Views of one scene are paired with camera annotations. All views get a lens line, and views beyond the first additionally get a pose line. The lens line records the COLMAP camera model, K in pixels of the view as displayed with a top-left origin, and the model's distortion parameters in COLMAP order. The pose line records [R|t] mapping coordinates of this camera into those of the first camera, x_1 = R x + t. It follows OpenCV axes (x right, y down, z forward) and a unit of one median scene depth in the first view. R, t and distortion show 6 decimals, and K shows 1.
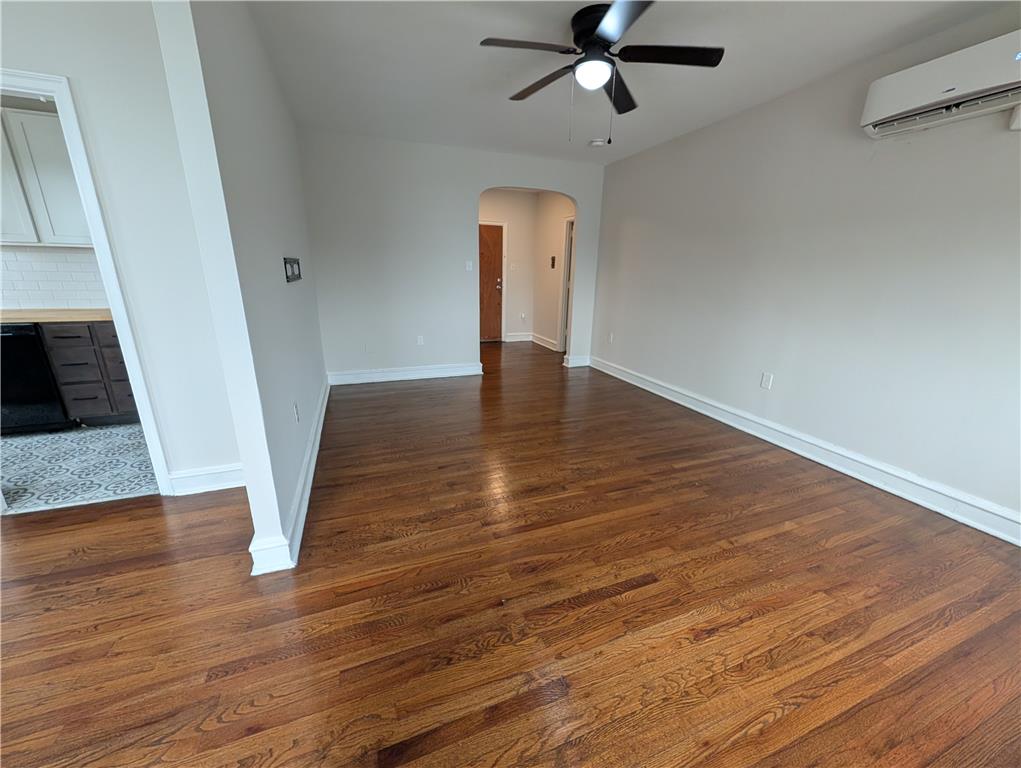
lens RADIAL K [[392.9, 0, 510.5], [0, 392.9, 384.0], [0, 0, 1]] dist [0.001652, 0.000277]
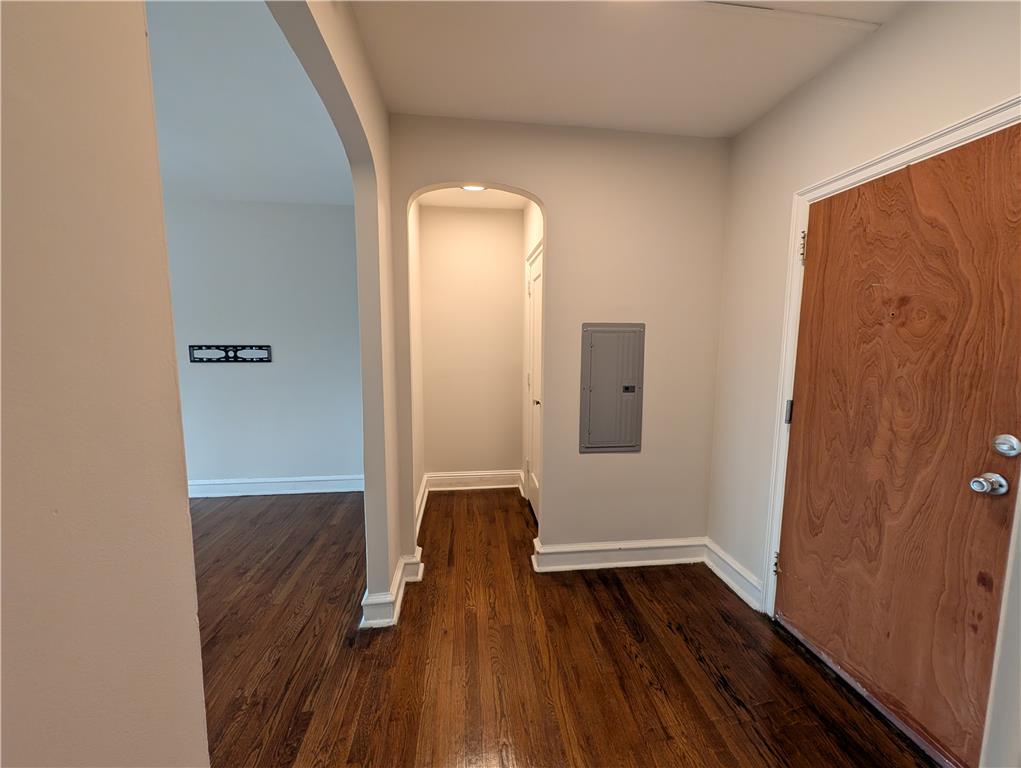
lens RADIAL K [[392.9, 0, 510.5], [0, 392.9, 384.0], [0, 0, 1]] dist [0.001652, 0.000277]
pose [[-0.246134, 0.084536, -0.965542, 0.465534], [-0.282750, 0.946594, 0.154955, -0.675942], [0.927076, 0.311147, -0.209086, 2.215313]]
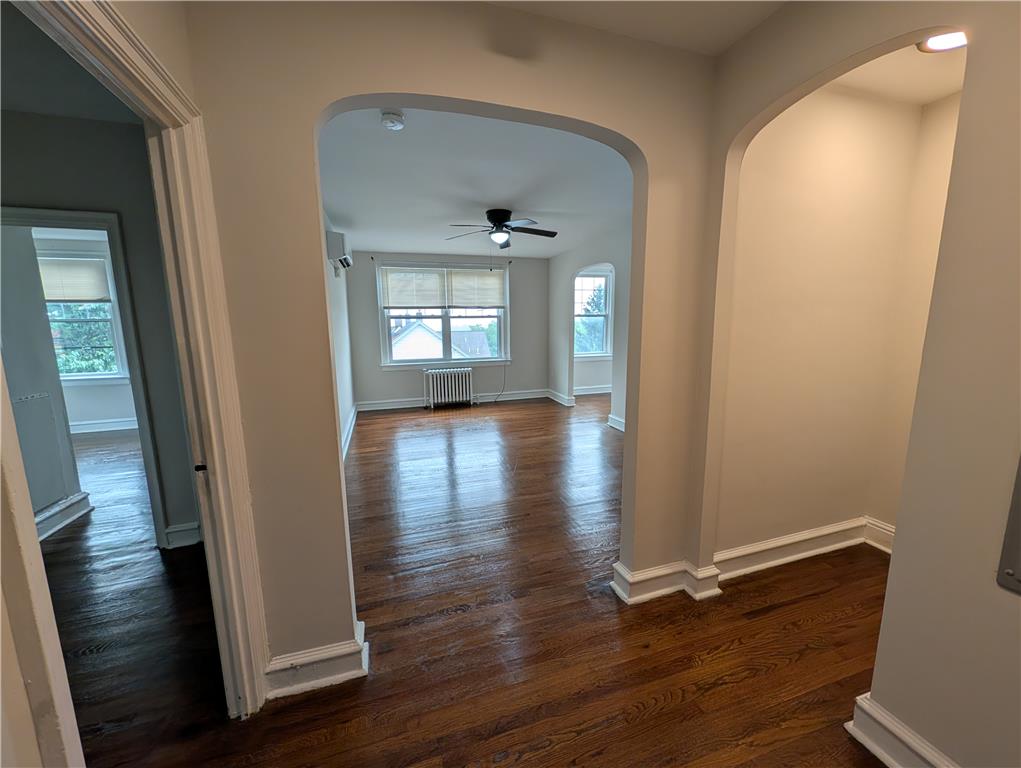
lens RADIAL K [[392.9, 0, 510.5], [0, 392.9, 384.0], [0, 0, 1]] dist [0.001652, 0.000277]
pose [[-0.998483, -0.015484, 0.052839, 0.034136], [0.008472, 0.905018, 0.425289, -0.777790], [-0.054405, 0.425091, -0.903514, 2.515463]]
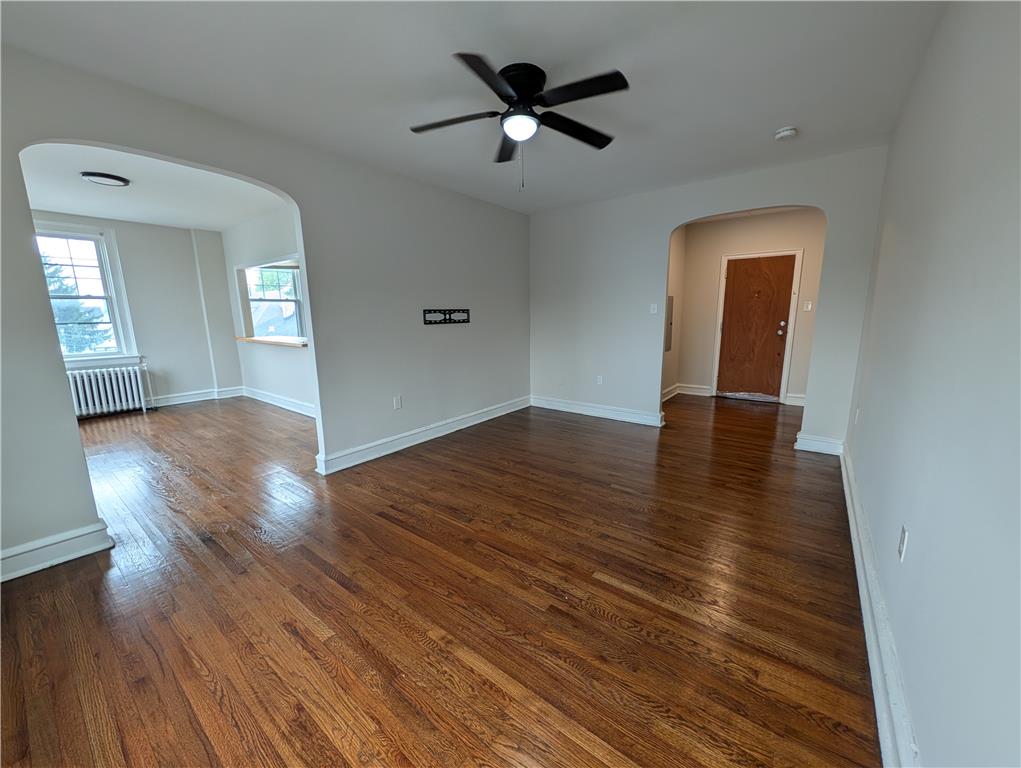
lens RADIAL K [[392.9, 0, 510.5], [0, 392.9, 384.0], [0, 0, 1]] dist [0.001652, 0.000277]
pose [[0.522279, 0.127587, -0.843176, 0.946808], [-0.218568, 0.975745, 0.012262, -0.111245], [0.824289, 0.177887, 0.537497, 0.444021]]
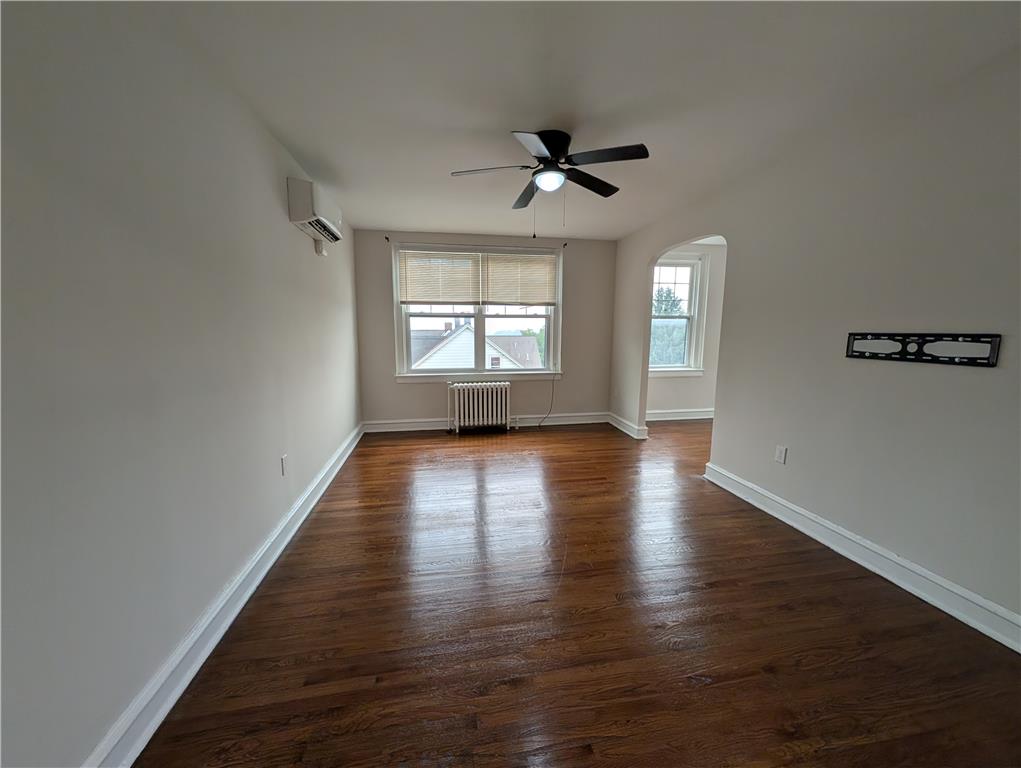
lens RADIAL K [[392.9, 0, 510.5], [0, 392.9, 384.0], [0, 0, 1]] dist [0.001652, 0.000277]
pose [[-0.982602, -0.049327, 0.179053, 0.067568], [0.029257, 0.910936, 0.411508, -0.586676], [-0.183405, 0.409587, -0.893645, 1.929887]]
